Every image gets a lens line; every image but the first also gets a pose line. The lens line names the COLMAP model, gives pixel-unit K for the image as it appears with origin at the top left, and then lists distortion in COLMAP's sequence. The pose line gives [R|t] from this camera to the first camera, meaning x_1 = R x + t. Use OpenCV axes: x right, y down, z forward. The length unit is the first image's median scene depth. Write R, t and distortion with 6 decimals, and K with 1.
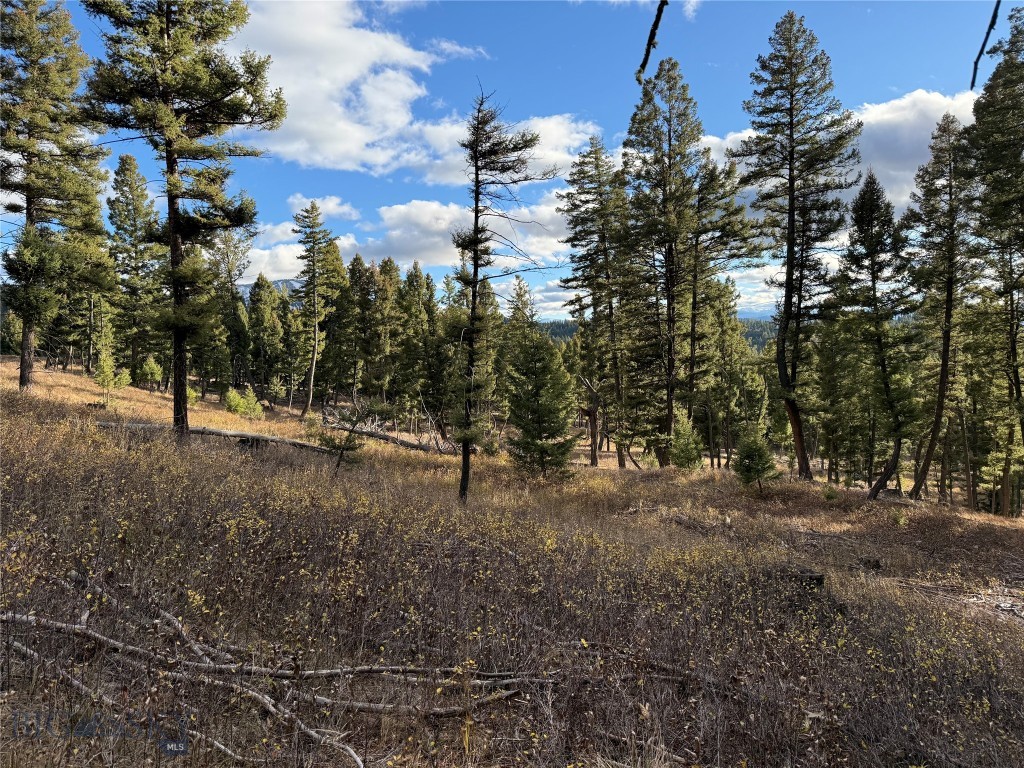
lens RADIAL K [[704.3, 0, 506.1], [0, 704.3, 384.4], [0, 0, 1]] dist [0.036709, -0.056358]
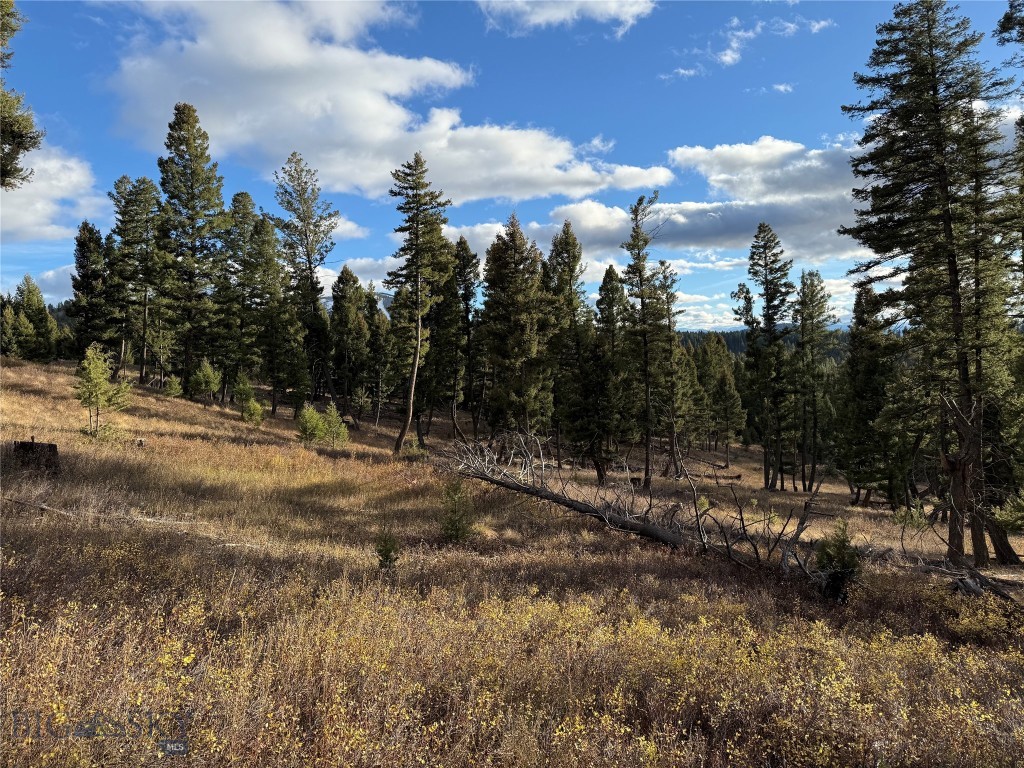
lens RADIAL K [[704.3, 0, 517.7], [0, 704.3, 383.9], [0, 0, 1]] dist [0.036709, -0.056358]
pose [[0.996093, 0.008406, -0.087908, -0.096757], [-0.009898, 0.999814, -0.016547, -0.004087], [0.087752, 0.017353, 0.995991, 0.261015]]
